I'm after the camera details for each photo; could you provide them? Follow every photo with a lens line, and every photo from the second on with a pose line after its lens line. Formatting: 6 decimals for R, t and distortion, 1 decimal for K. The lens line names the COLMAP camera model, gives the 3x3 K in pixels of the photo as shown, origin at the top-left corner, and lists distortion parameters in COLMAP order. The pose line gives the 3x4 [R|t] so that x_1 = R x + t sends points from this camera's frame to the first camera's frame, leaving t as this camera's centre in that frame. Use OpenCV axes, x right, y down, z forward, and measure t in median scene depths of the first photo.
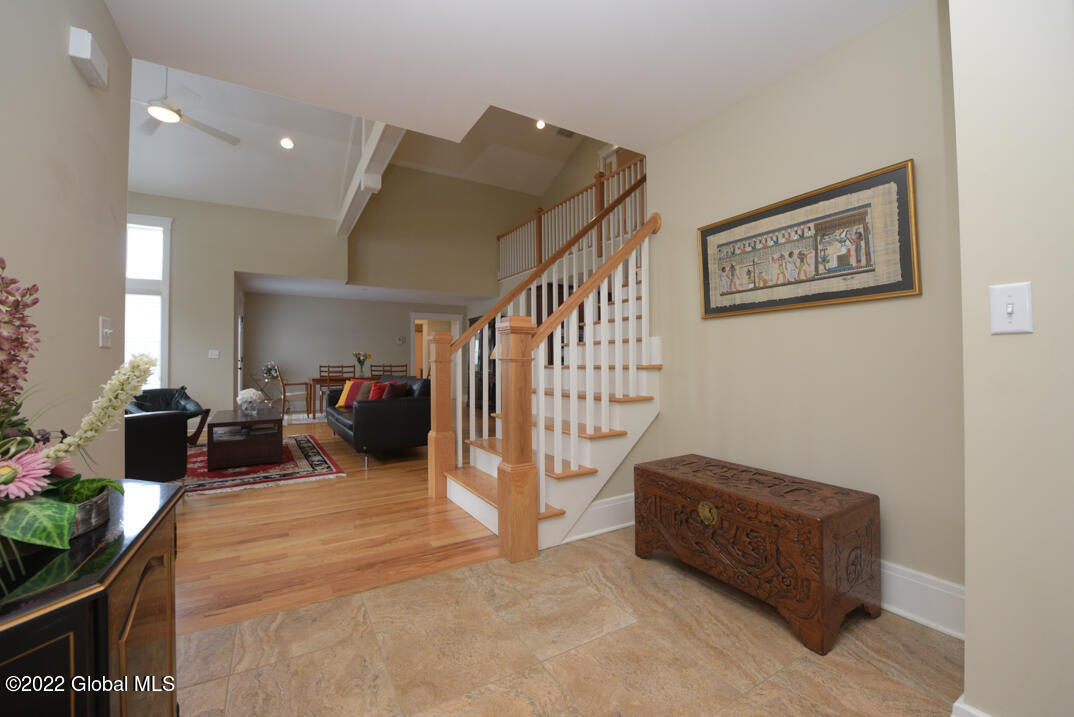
lens RADIAL K [[416.0, 0, 533.8], [0, 416.0, 359.9], [0, 0, 1]] dist [-0.023268, -0.000297]
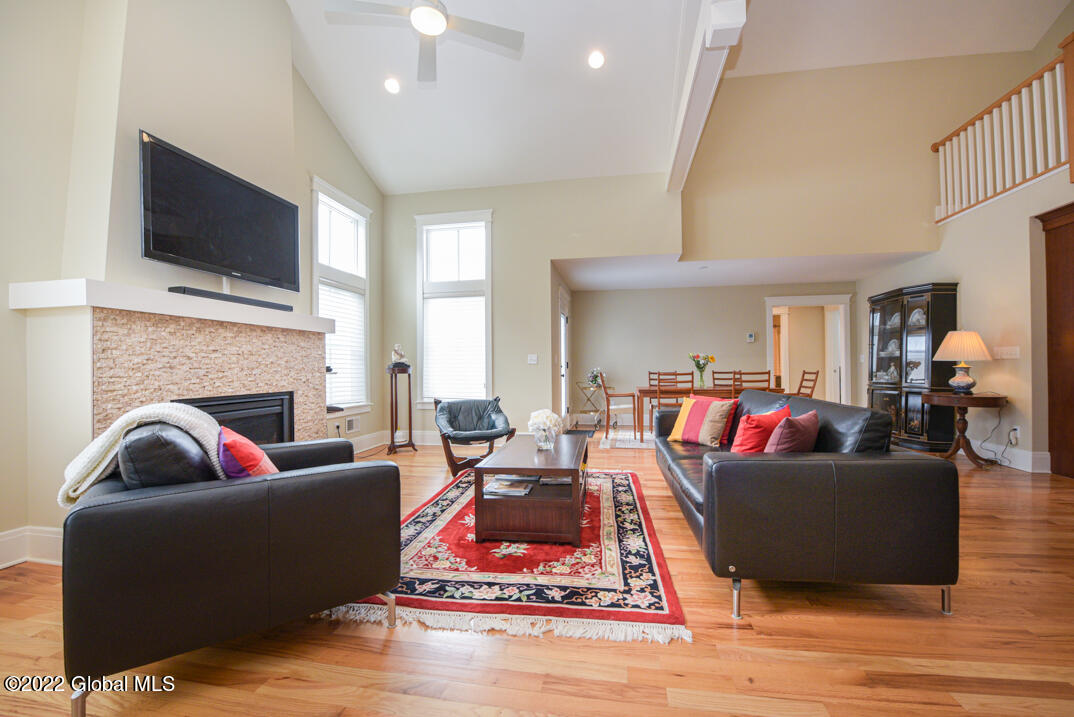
lens RADIAL K [[421.1, 0, 545.1], [0, 421.1, 360.6], [0, 0, 1]] dist [-0.013363, -0.002275]
pose [[0.744842, -0.014134, -0.667091, -0.151200], [0.007655, 0.999891, -0.012639, 0.000173], [0.667197, 0.004308, 0.744869, 0.316806]]
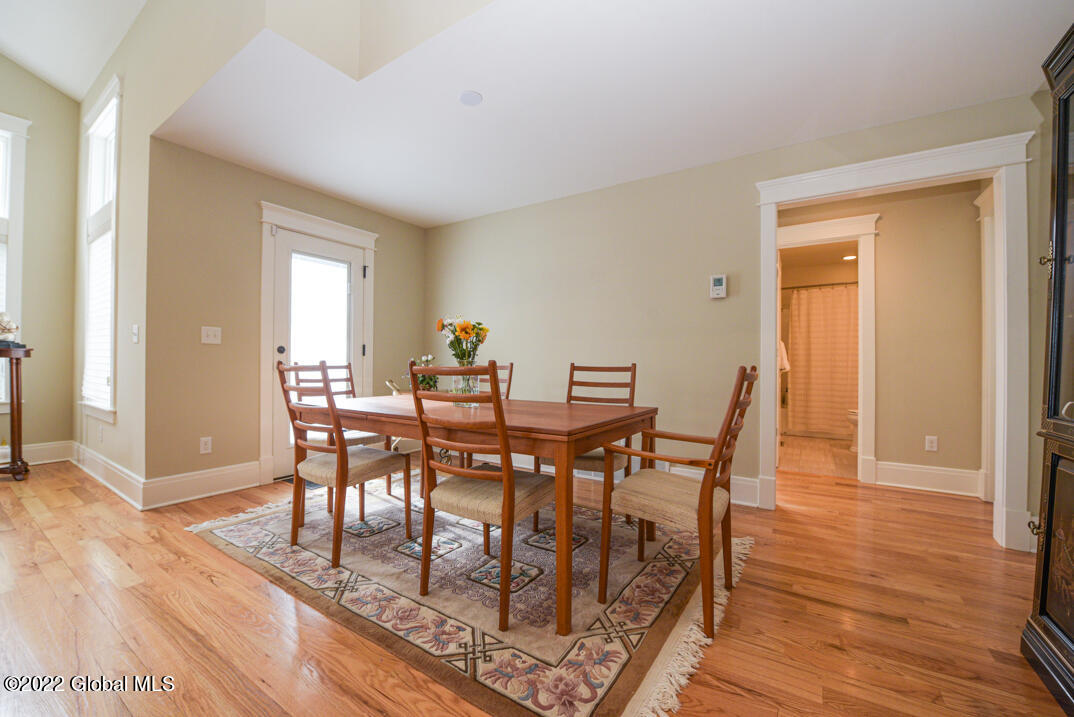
lens RADIAL K [[421.1, 0, 545.1], [0, 421.1, 360.6], [0, 0, 1]] dist [-0.013363, -0.002275]
pose [[0.429332, -0.002848, -0.903142, -0.147211], [-0.000783, 0.999993, -0.003526, 0.011793], [0.903146, 0.002221, 0.429327, 1.045465]]
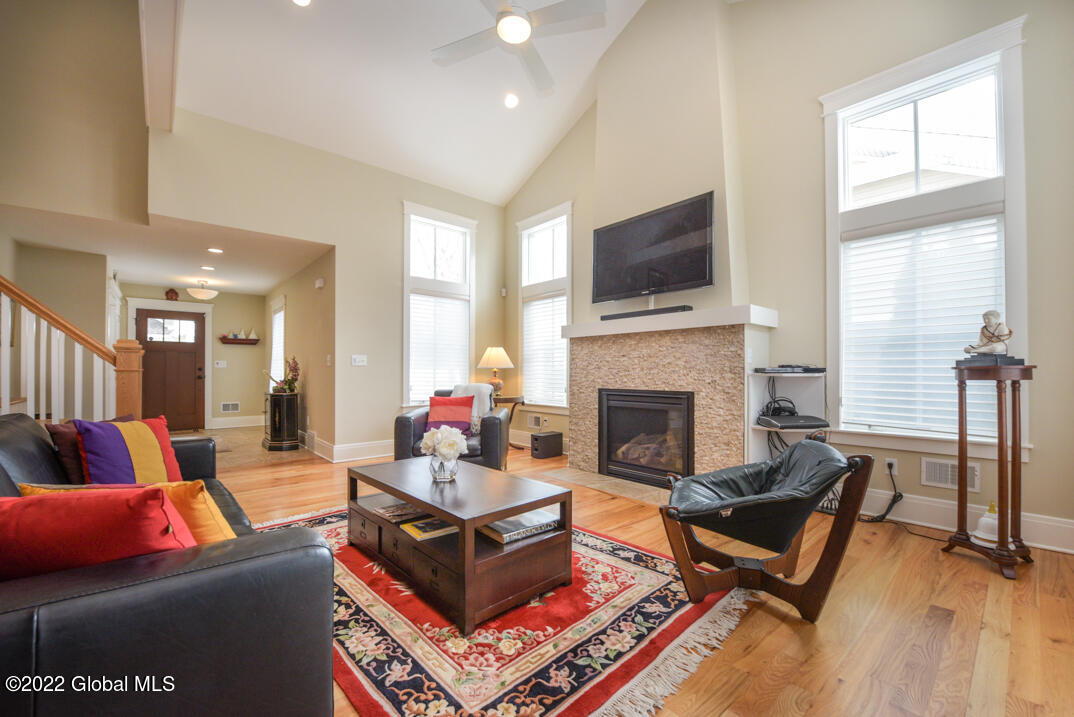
lens RADIAL K [[434.3, 0, 535.0], [0, 434.3, 367.6], [0, 0, 1]] dist [-0.019716, -0.000086]
pose [[-0.985847, 0.003107, -0.167618, -0.440042], [0.004626, 0.999952, -0.008672, 0.003210], [0.167583, -0.009325, -0.985814, 0.943122]]
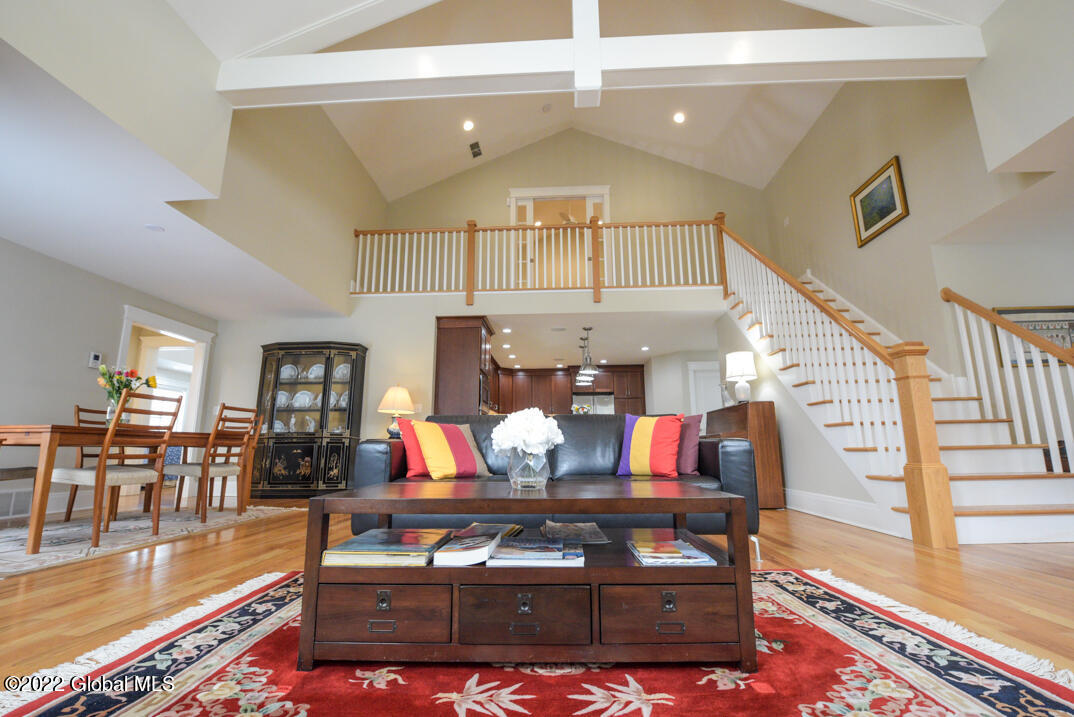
lens RADIAL K [[463.3, 0, 537.0], [0, 463.3, 358.5], [0, 0, 1]] dist [-0.029242, -0.000449]
pose [[0.569061, 0.163950, 0.805785, -0.611575], [-0.000857, 0.980040, -0.198800, 0.063489], [-0.822295, 0.112439, 0.557843, 0.493083]]
